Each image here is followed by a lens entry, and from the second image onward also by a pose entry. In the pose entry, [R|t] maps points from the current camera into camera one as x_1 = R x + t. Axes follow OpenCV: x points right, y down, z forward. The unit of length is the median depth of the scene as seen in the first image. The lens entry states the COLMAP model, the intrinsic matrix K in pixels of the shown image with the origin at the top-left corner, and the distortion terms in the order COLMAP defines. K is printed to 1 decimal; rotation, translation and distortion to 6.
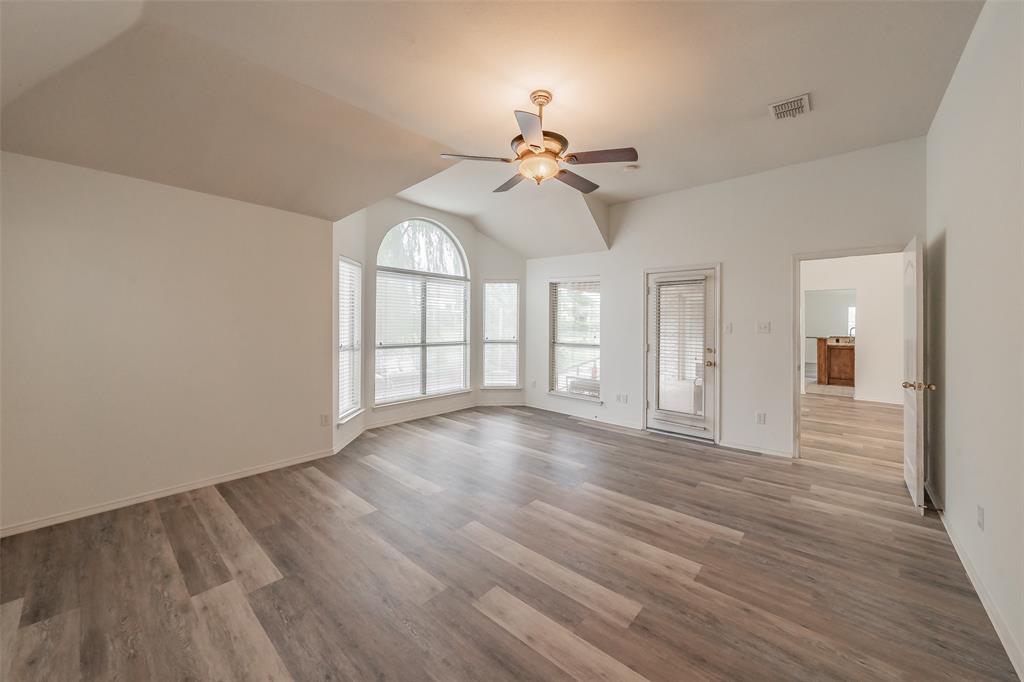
lens RADIAL K [[377.6, 0, 532.5], [0, 377.6, 321.5], [0, 0, 1]] dist [-0.000452, 0.000112]
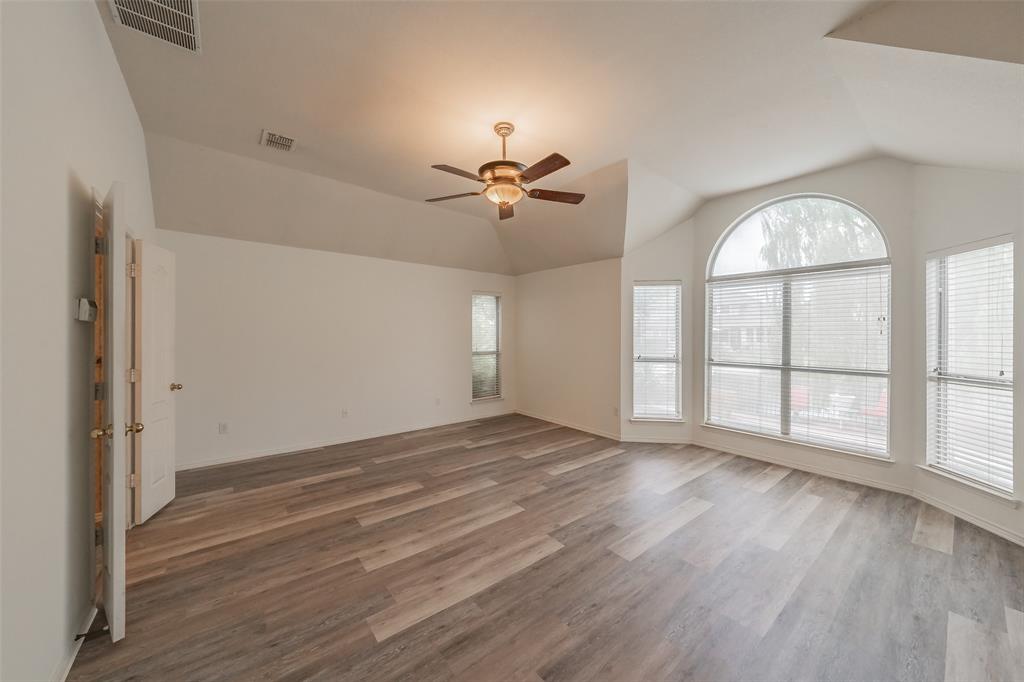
lens RADIAL K [[361.6, 0, 507.9], [0, 361.6, 335.3], [0, 0, 1]] dist [-0.000986, -0.000003]
pose [[-0.205678, -0.008214, -0.978585, 1.038767], [-0.001981, 0.999966, -0.007977, 0.010721], [0.978618, 0.000298, -0.205687, 1.226298]]
